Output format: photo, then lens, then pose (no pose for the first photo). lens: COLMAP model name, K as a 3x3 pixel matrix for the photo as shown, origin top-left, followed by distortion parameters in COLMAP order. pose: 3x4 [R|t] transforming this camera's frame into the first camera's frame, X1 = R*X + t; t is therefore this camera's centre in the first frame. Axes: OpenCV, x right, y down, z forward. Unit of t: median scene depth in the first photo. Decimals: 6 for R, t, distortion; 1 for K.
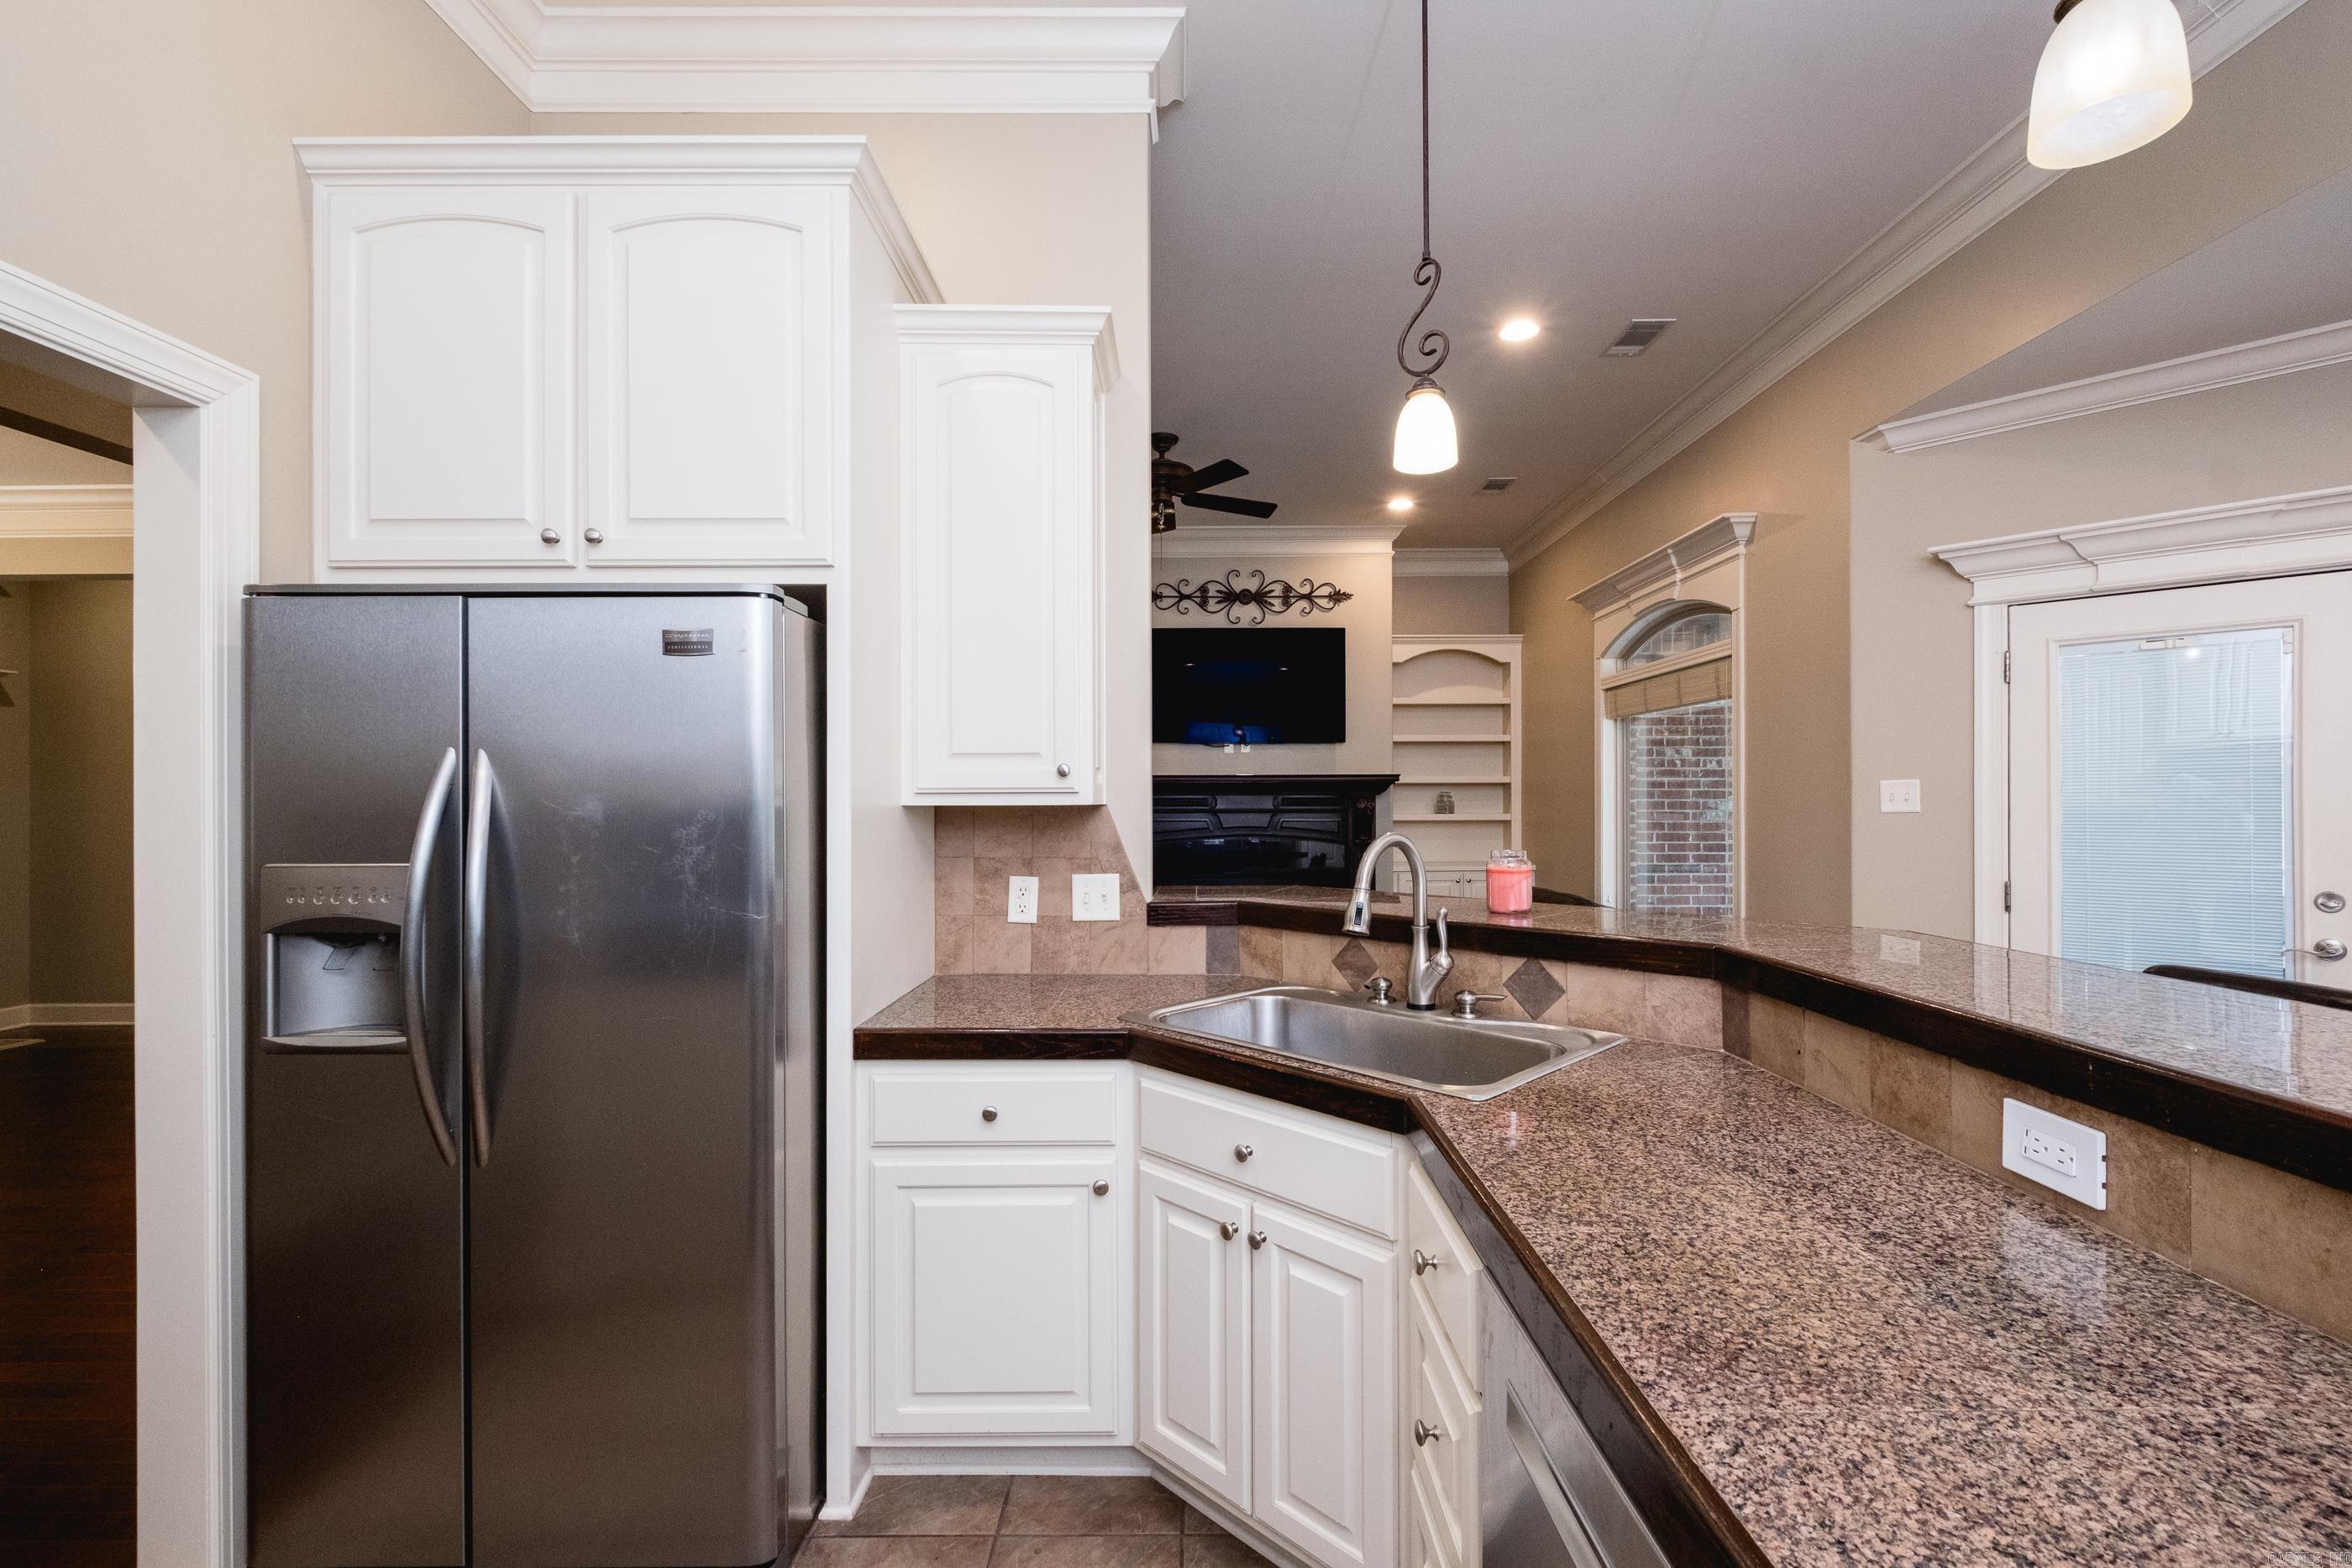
lens RADIAL K [[1014.8, 0, 1215.2], [0, 1014.8, 797.2], [0, 0, 1]] dist [0.002144, -0.003519]
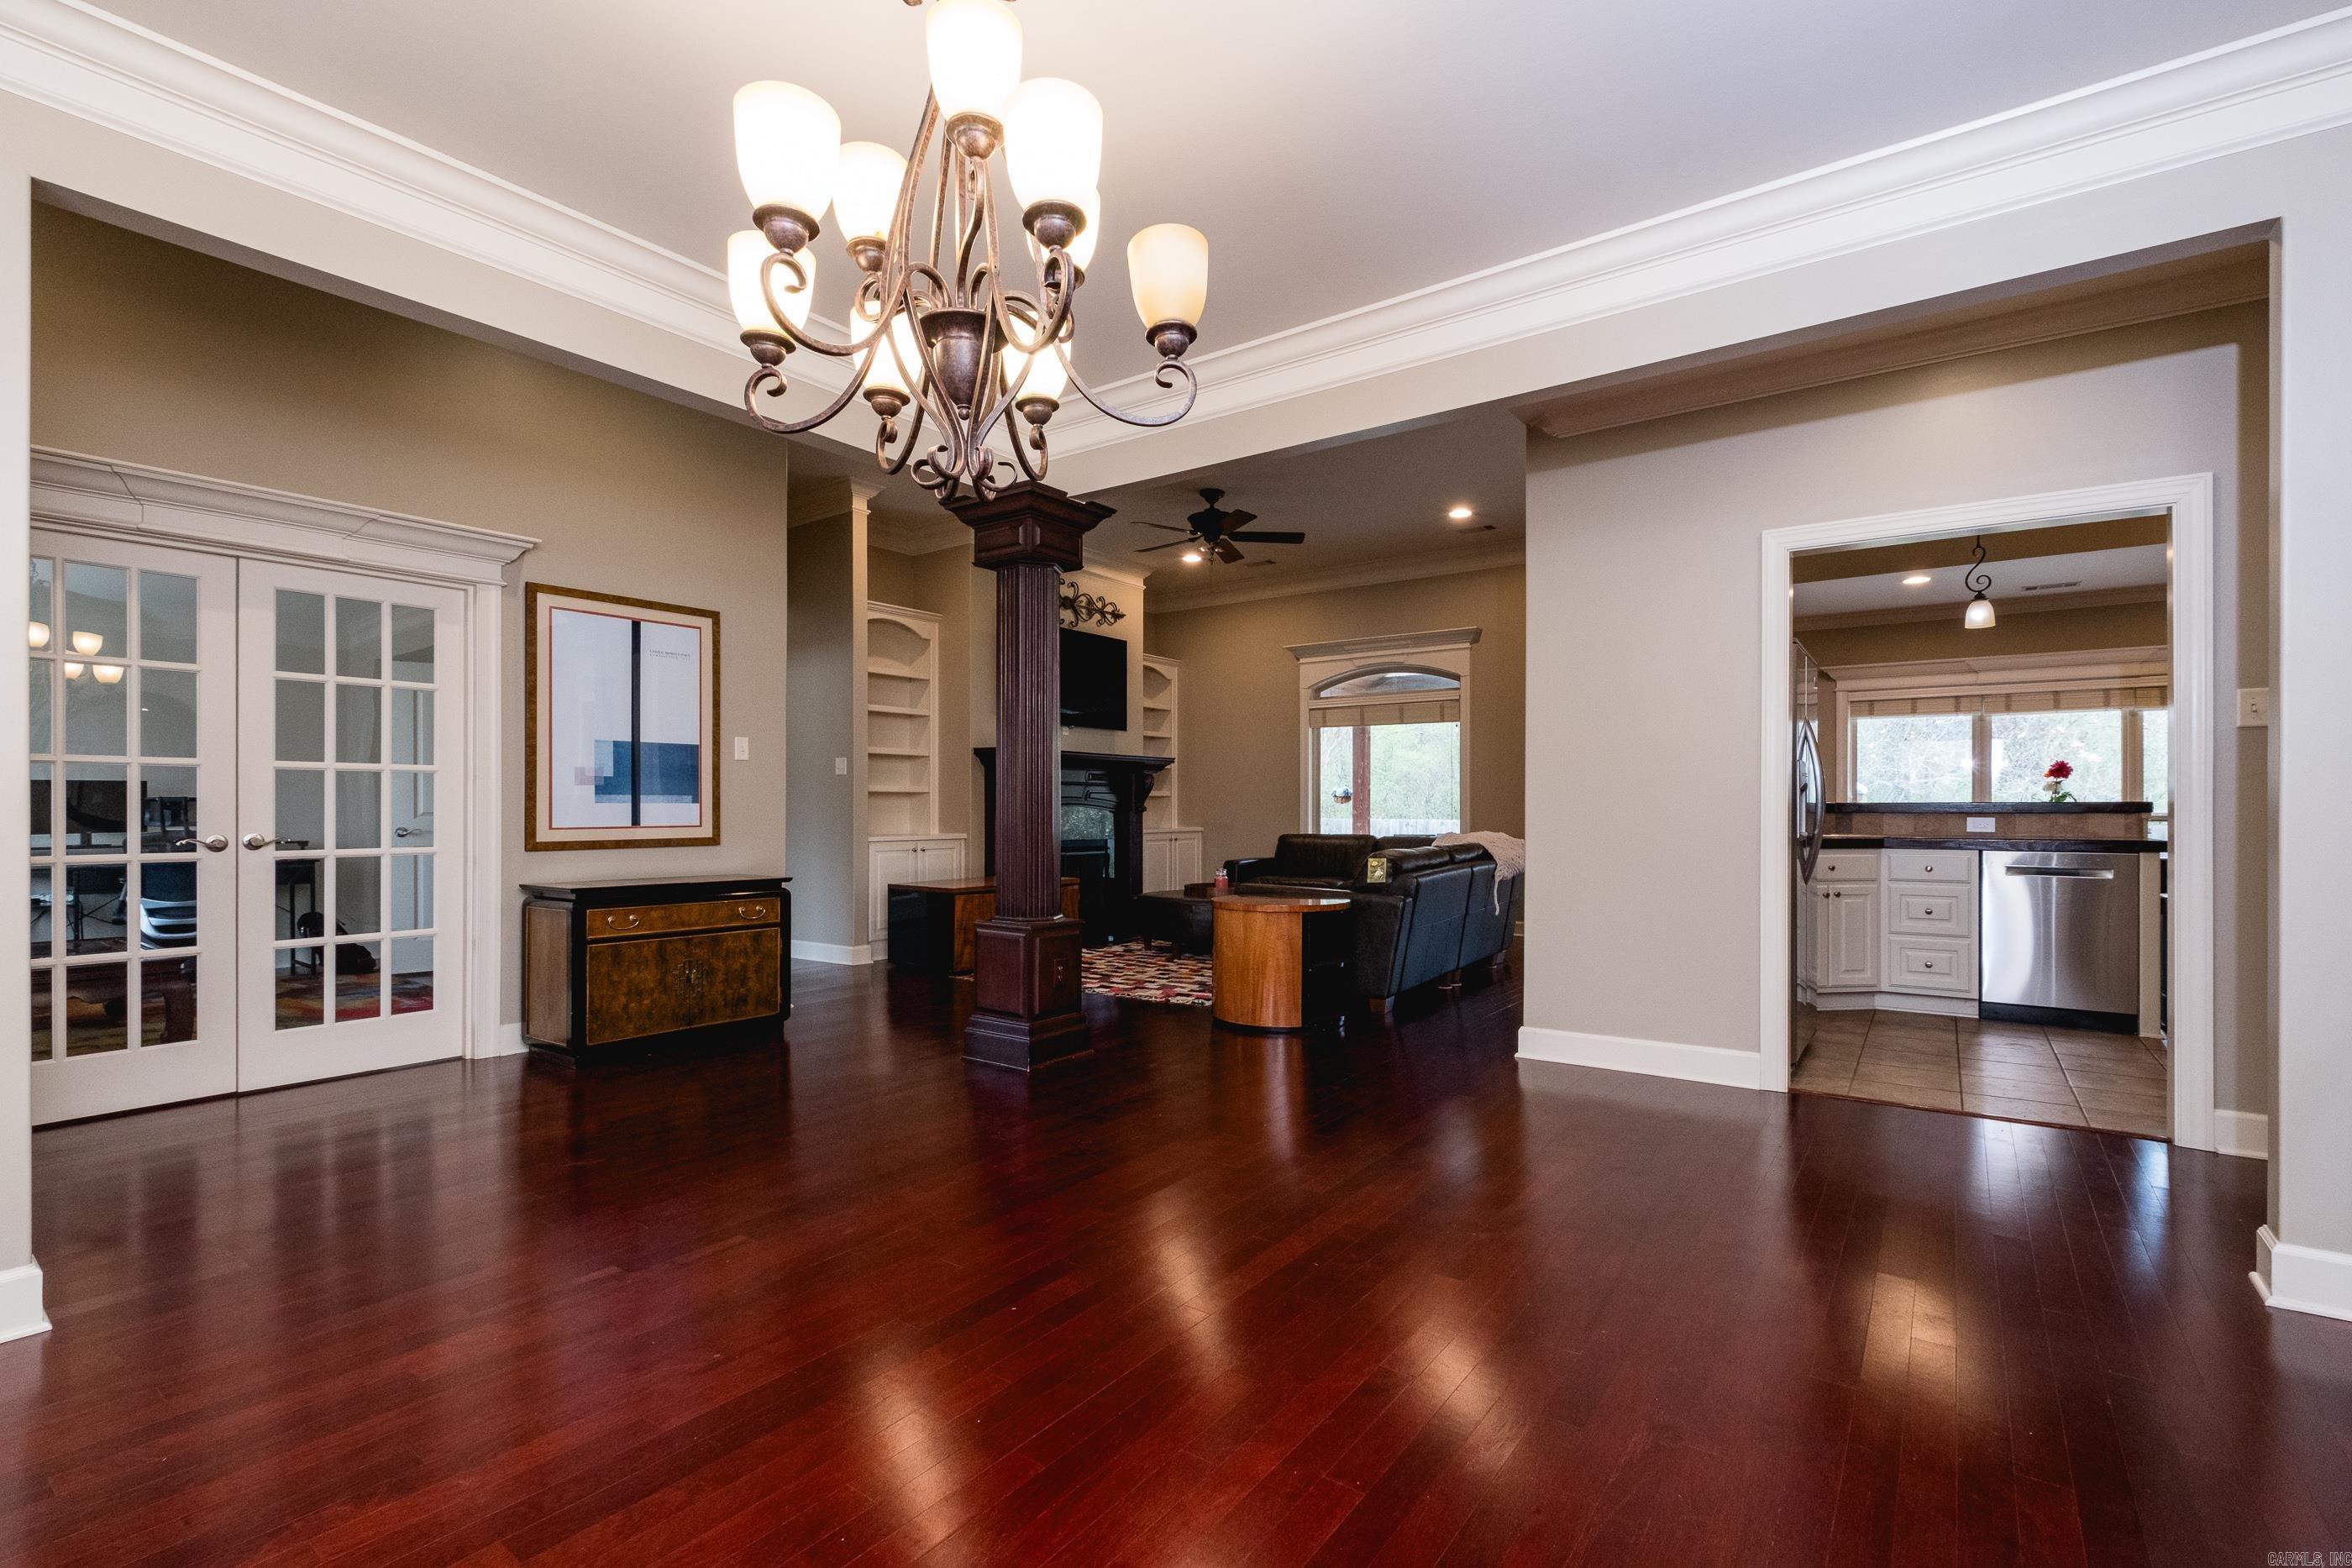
lens RADIAL K [[1014.8, 0, 1207.1], [0, 1014.8, 811.4], [0, 0, 1]] dist [0.002144, -0.003519]
pose [[0.595937, 0.002186, 0.803028, -1.178153], [-0.006131, 0.999980, 0.001828, 0.061754], [-0.803008, -0.006013, 0.595938, 0.226643]]
